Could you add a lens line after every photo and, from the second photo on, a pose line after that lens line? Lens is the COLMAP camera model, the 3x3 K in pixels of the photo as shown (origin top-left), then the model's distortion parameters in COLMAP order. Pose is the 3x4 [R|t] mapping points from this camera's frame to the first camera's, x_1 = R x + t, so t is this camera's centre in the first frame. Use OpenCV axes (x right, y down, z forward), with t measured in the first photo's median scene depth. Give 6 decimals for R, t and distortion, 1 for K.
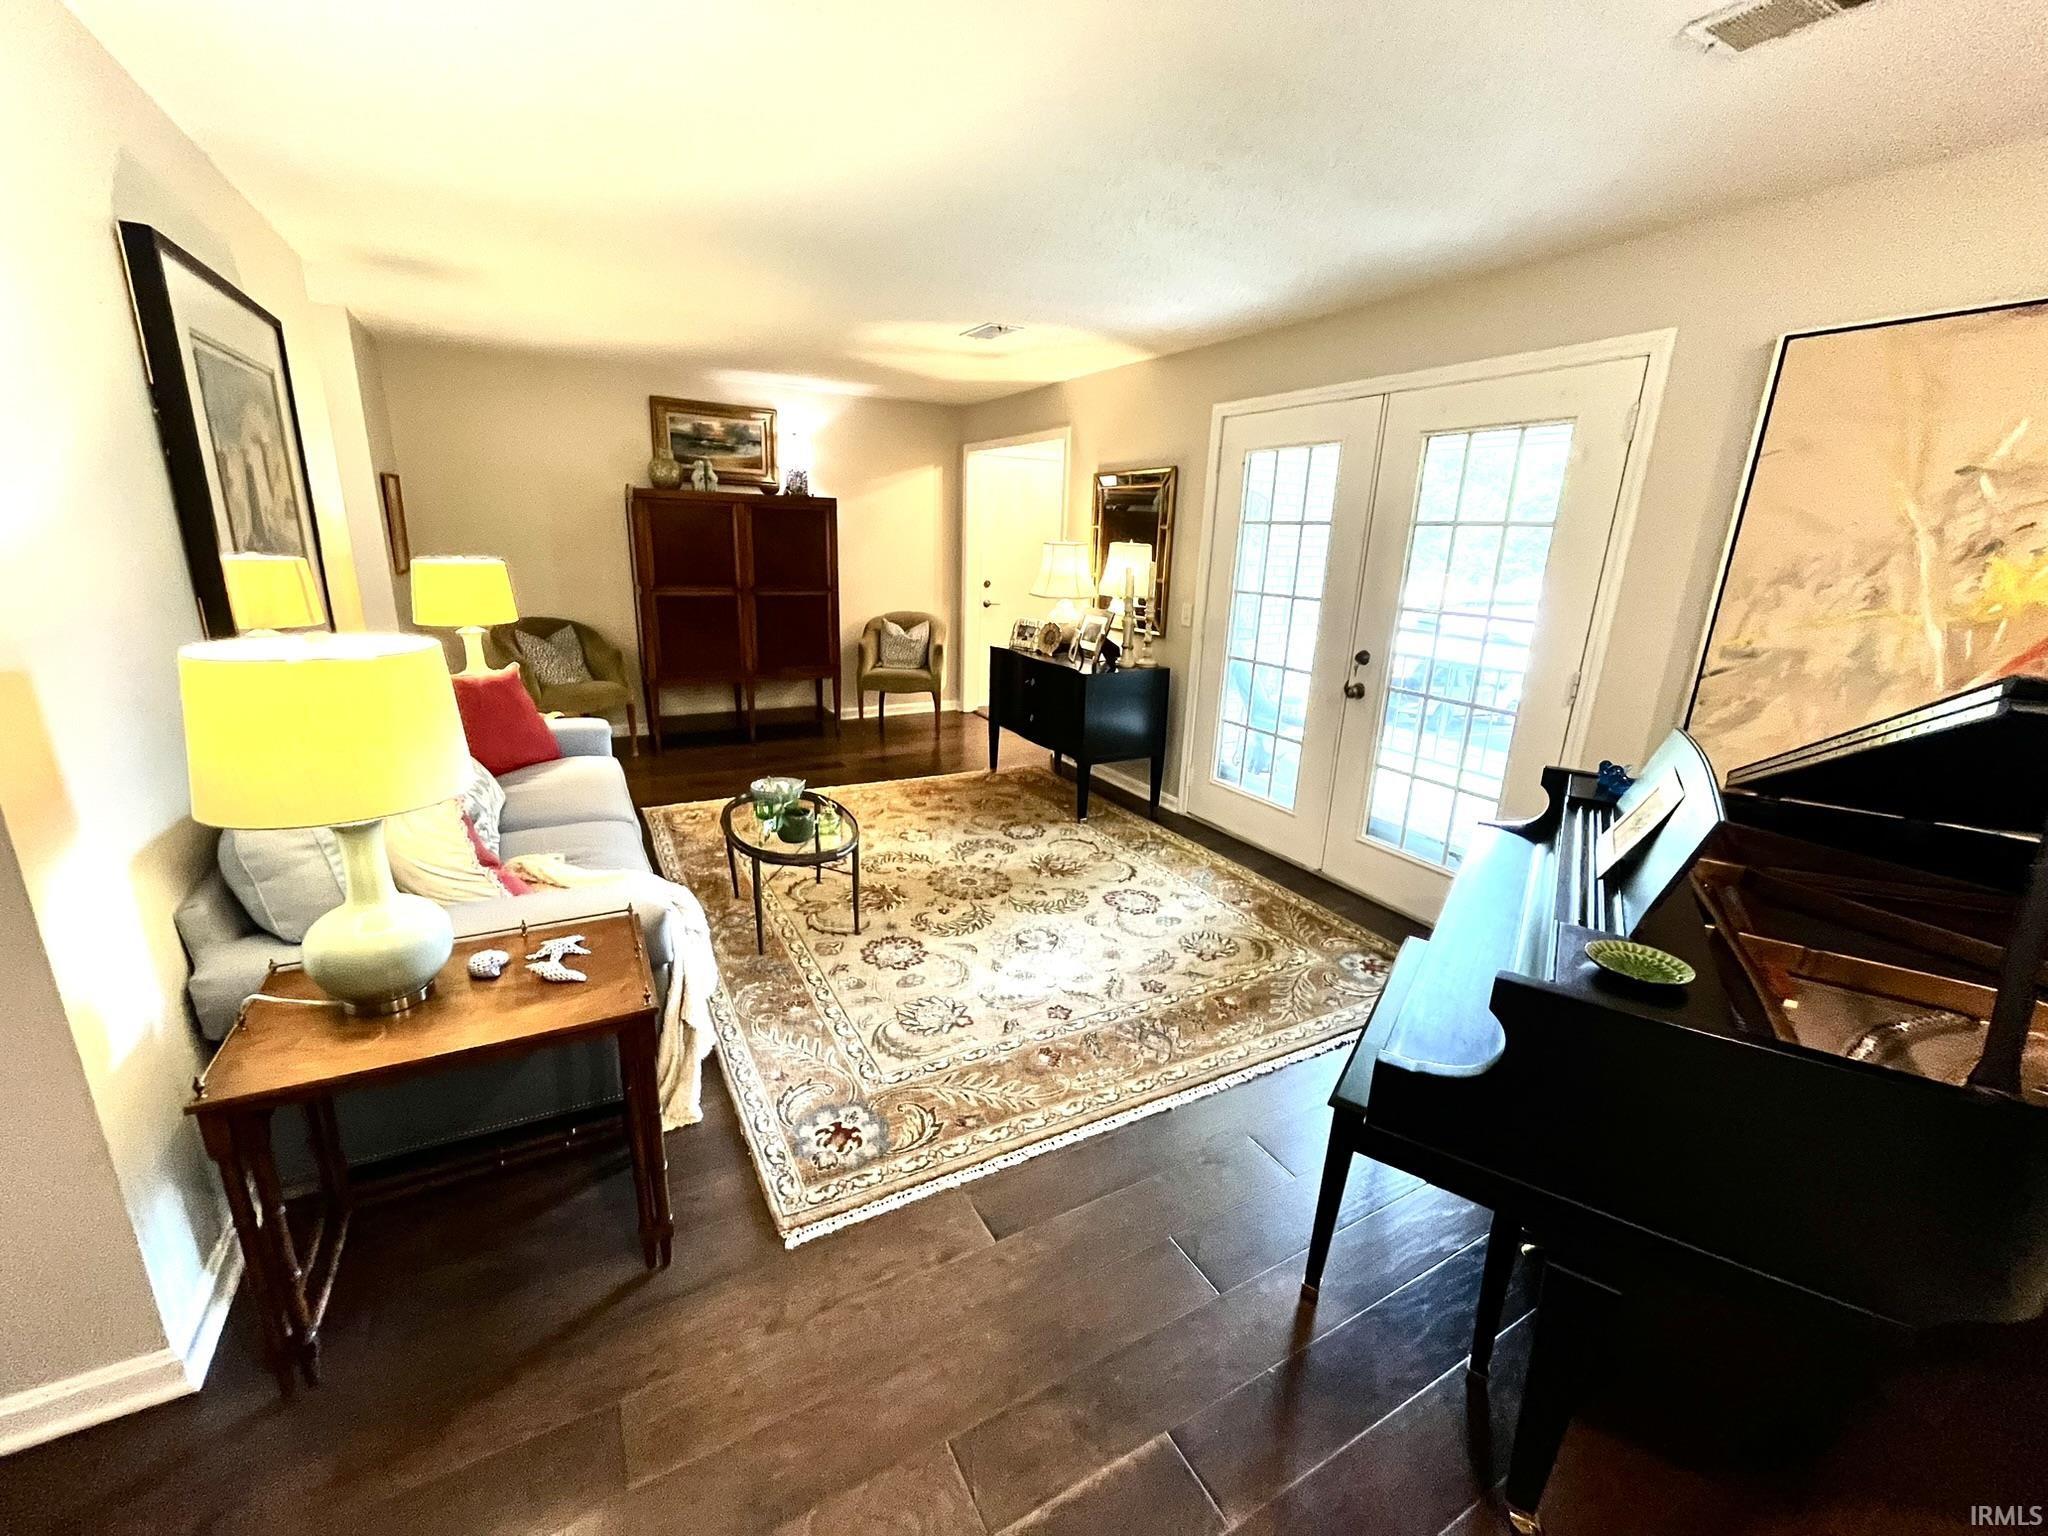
lens RADIAL K [[829.4, 0, 1021.4], [0, 829.4, 767.7], [0, 0, 1]] dist [-0.000772, 0.000087]
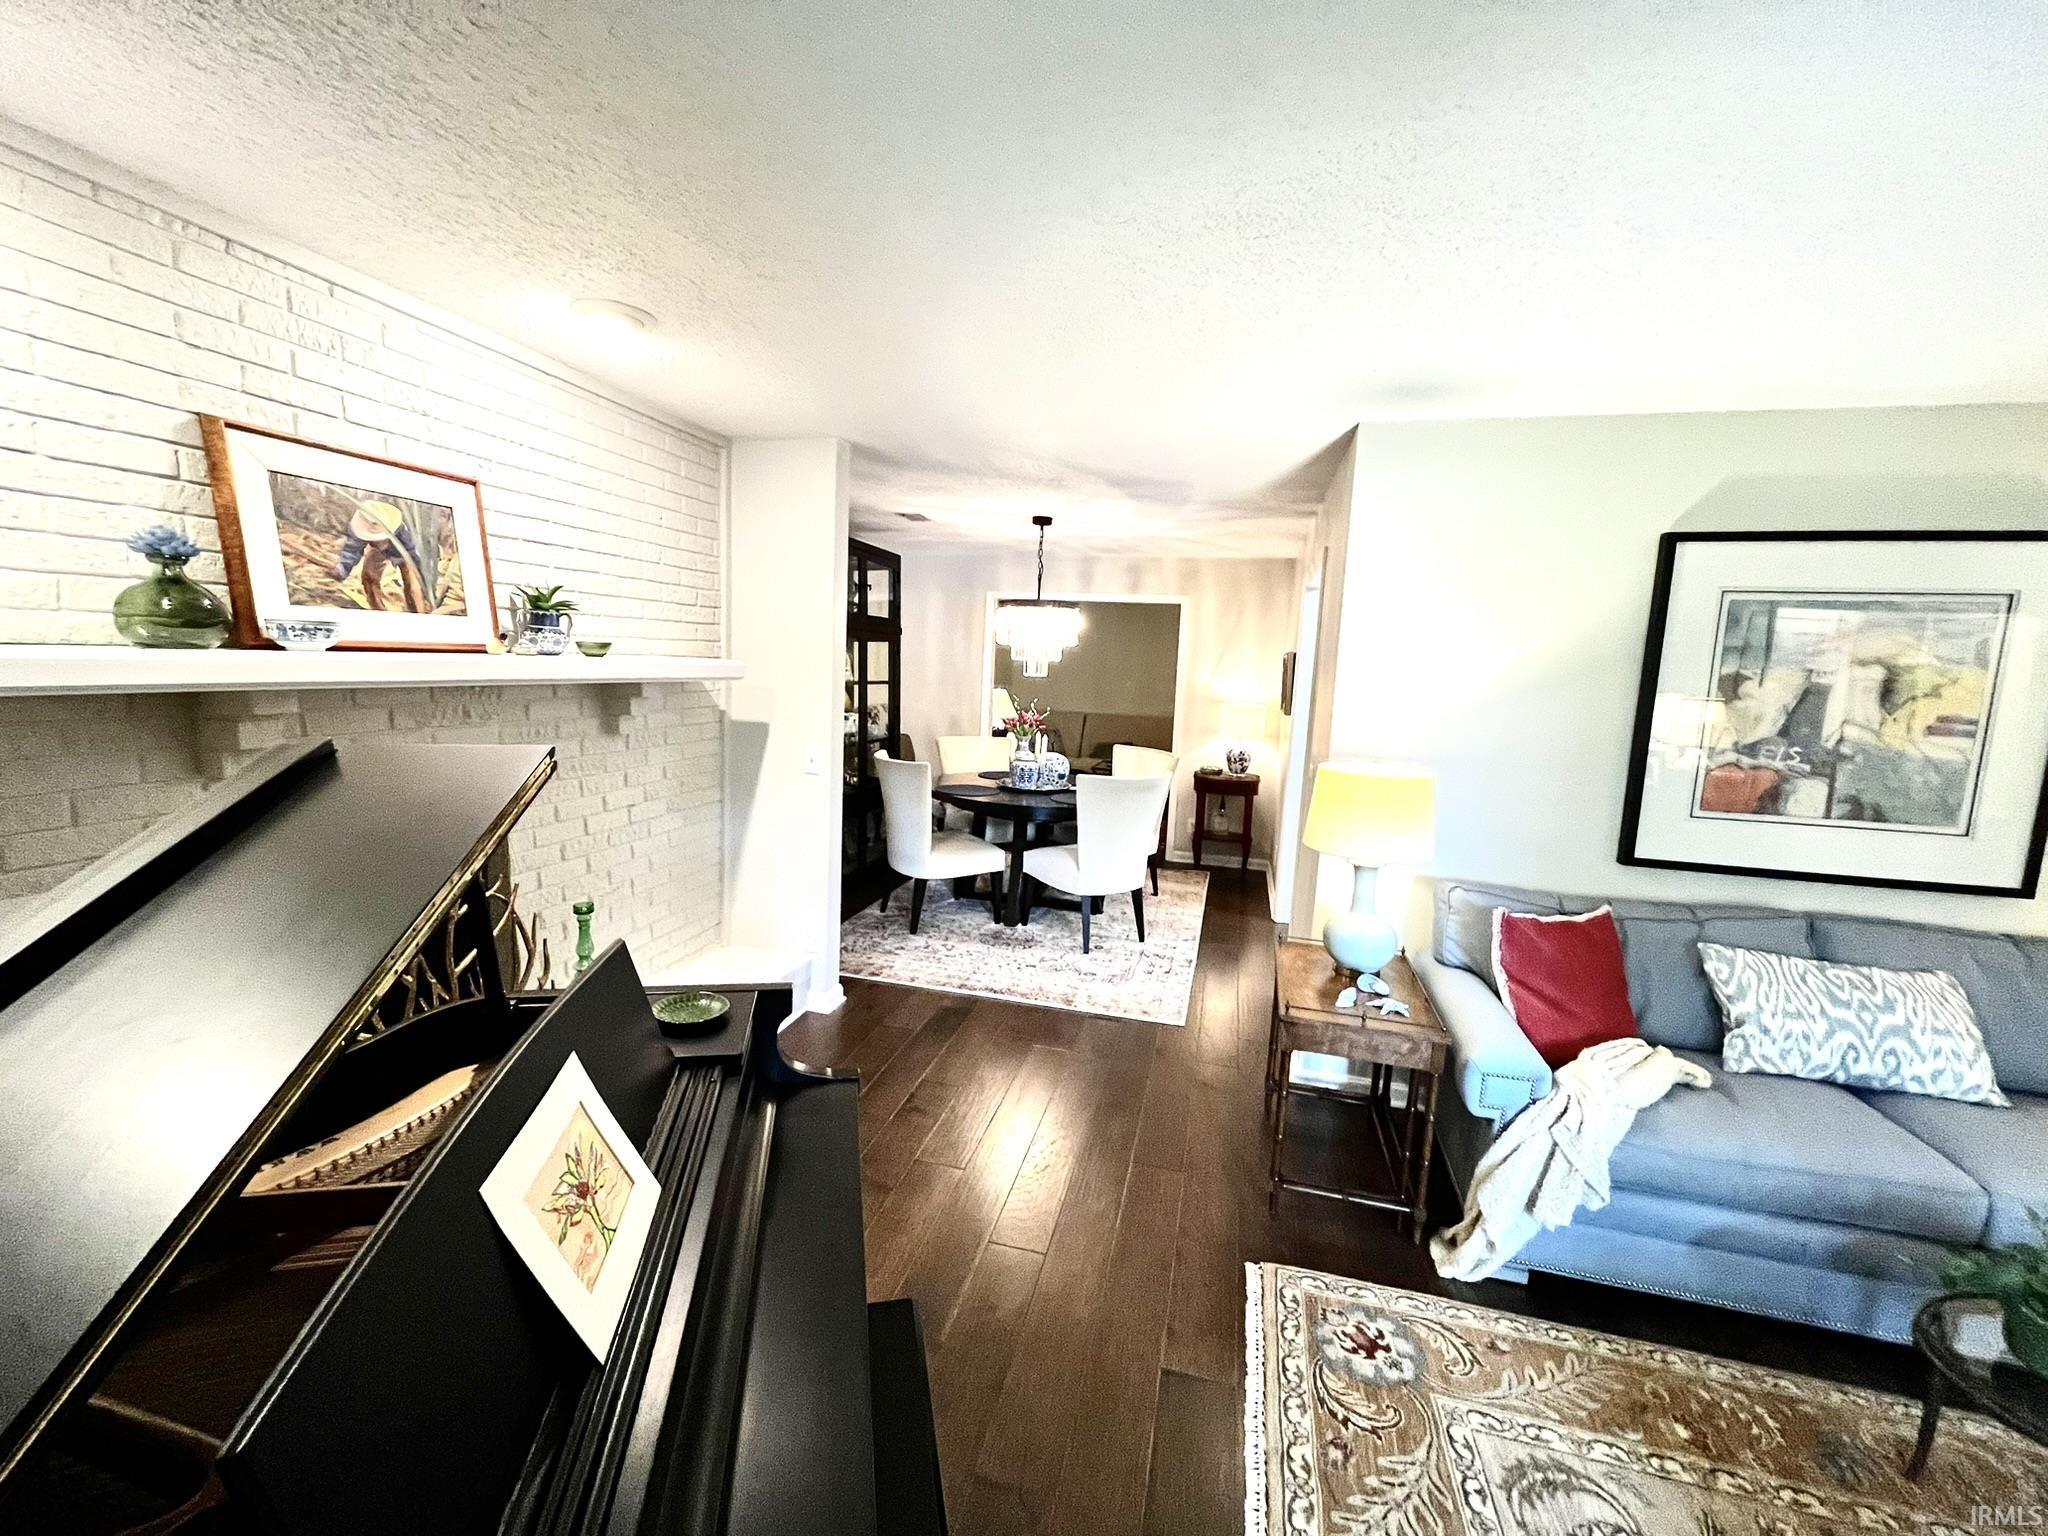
lens RADIAL K [[829.4, 0, 1019.0], [0, 829.4, 764.5], [0, 0, 1]] dist [-0.000772, 0.000087]
pose [[-0.693653, 0.027234, -0.719794, 0.416290], [-0.259850, 0.922536, 0.285318, -0.188599], [0.671806, 0.384950, -0.632843, 0.637680]]
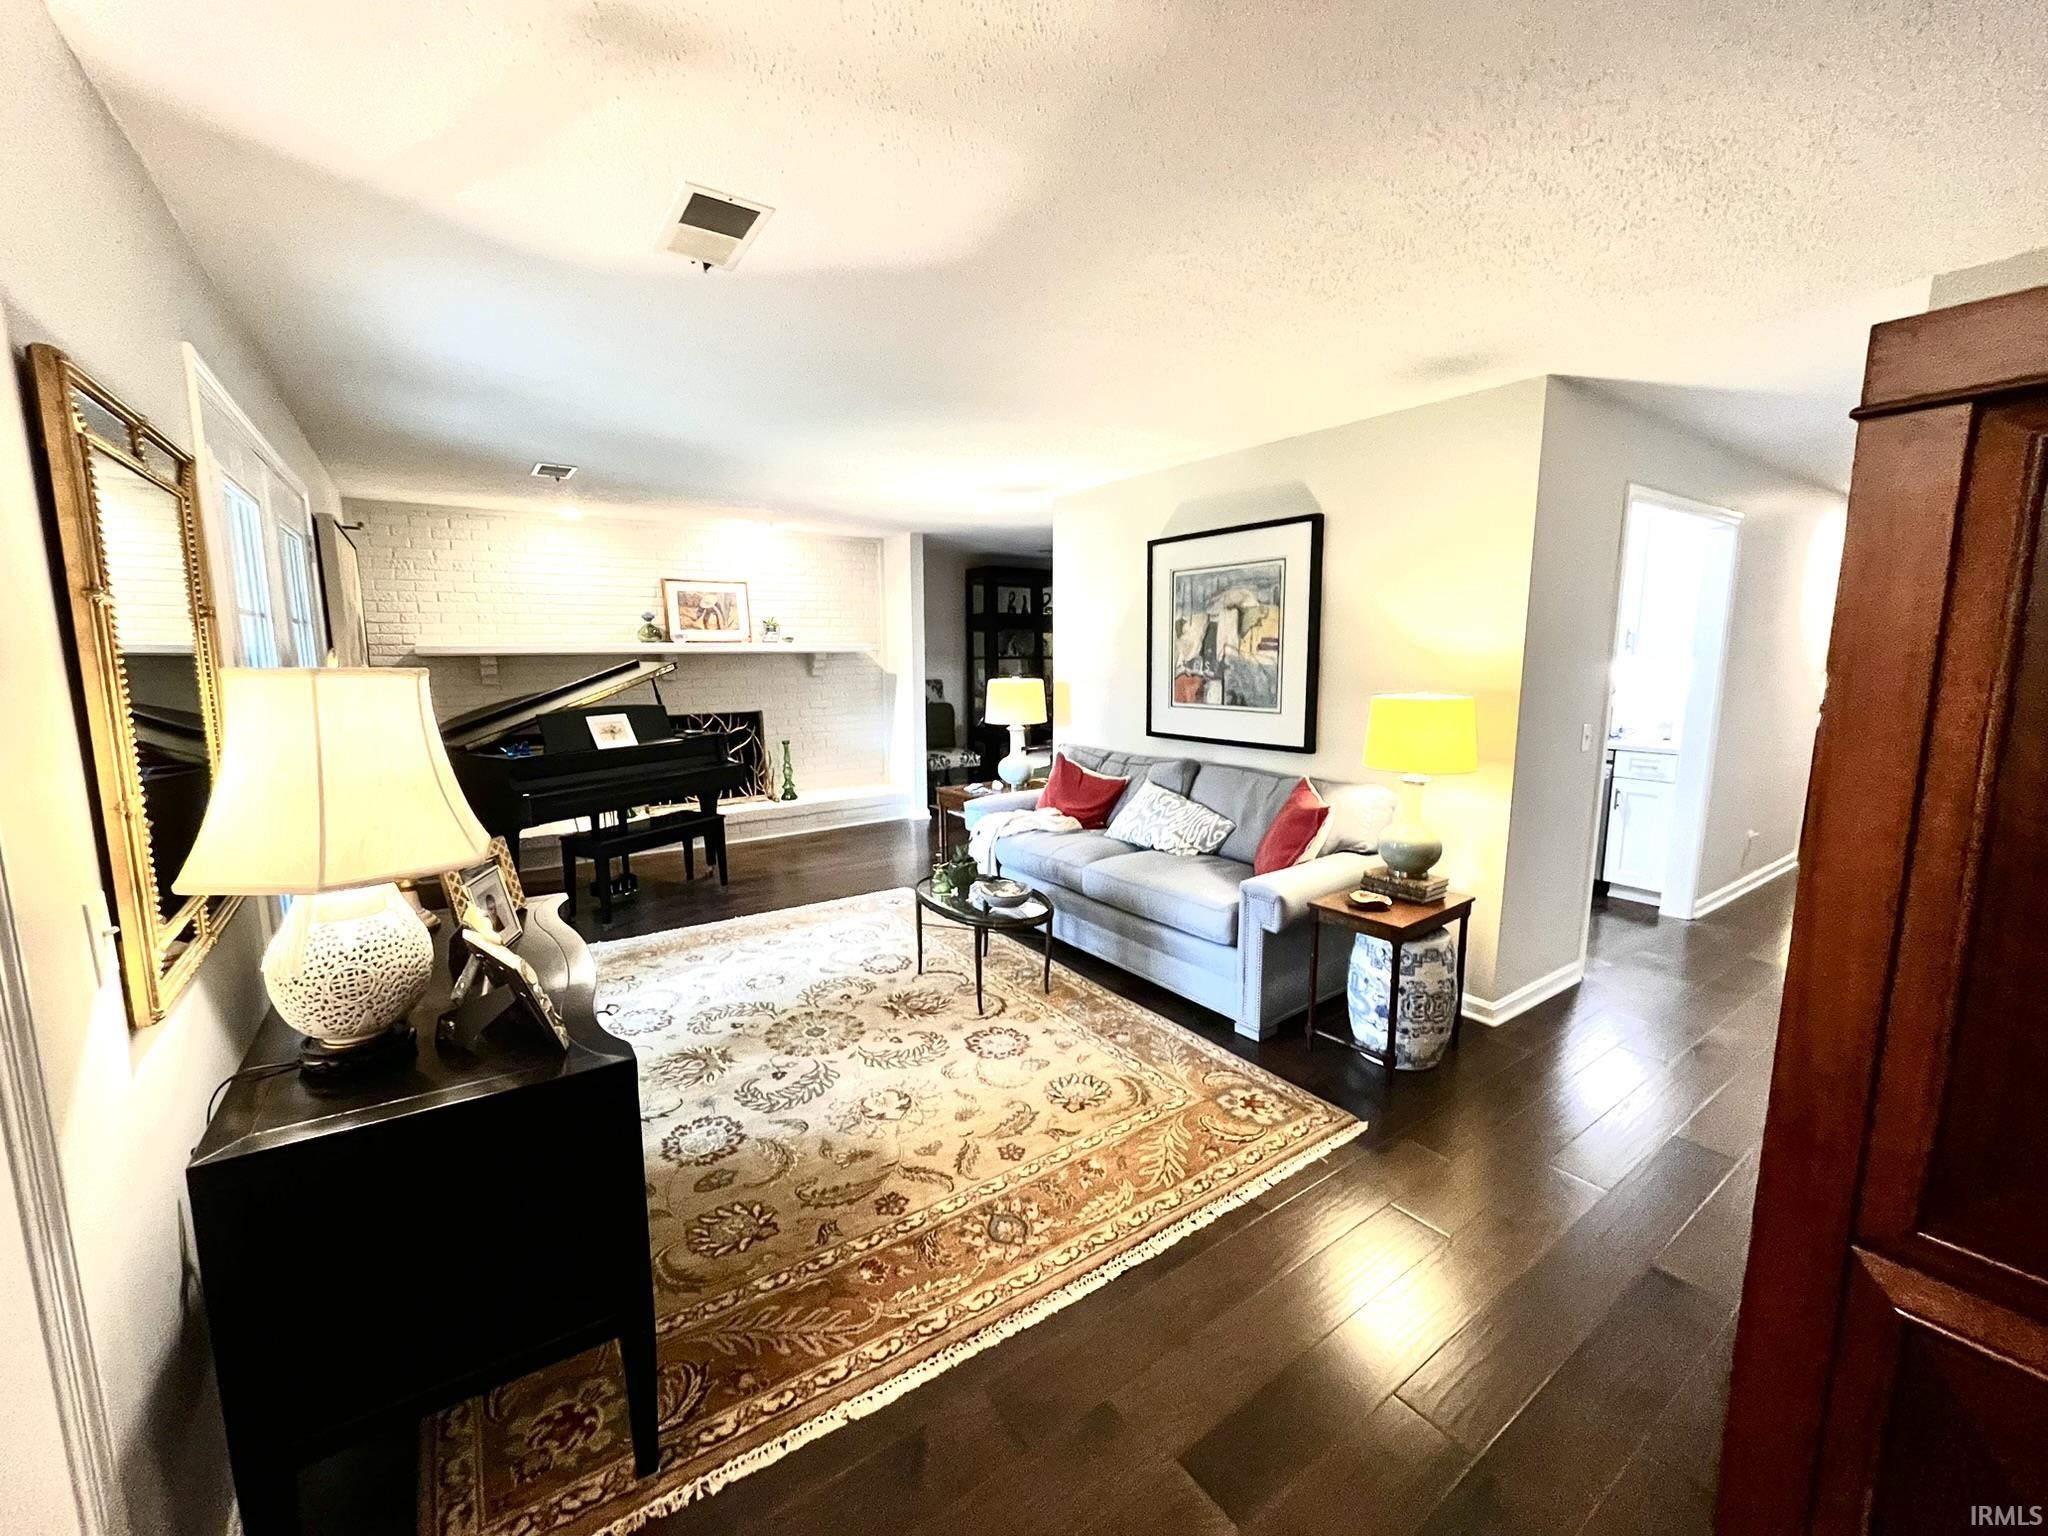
lens RADIAL K [[829.4, 0, 1019.3], [0, 829.4, 764.5], [0, 0, 1]] dist [-0.000772, 0.000087]
pose [[-0.994529, -0.016147, -0.103202, -0.188839], [-0.056364, 0.914763, 0.400040, -0.501707], [0.087946, 0.403668, -0.910669, 1.761859]]
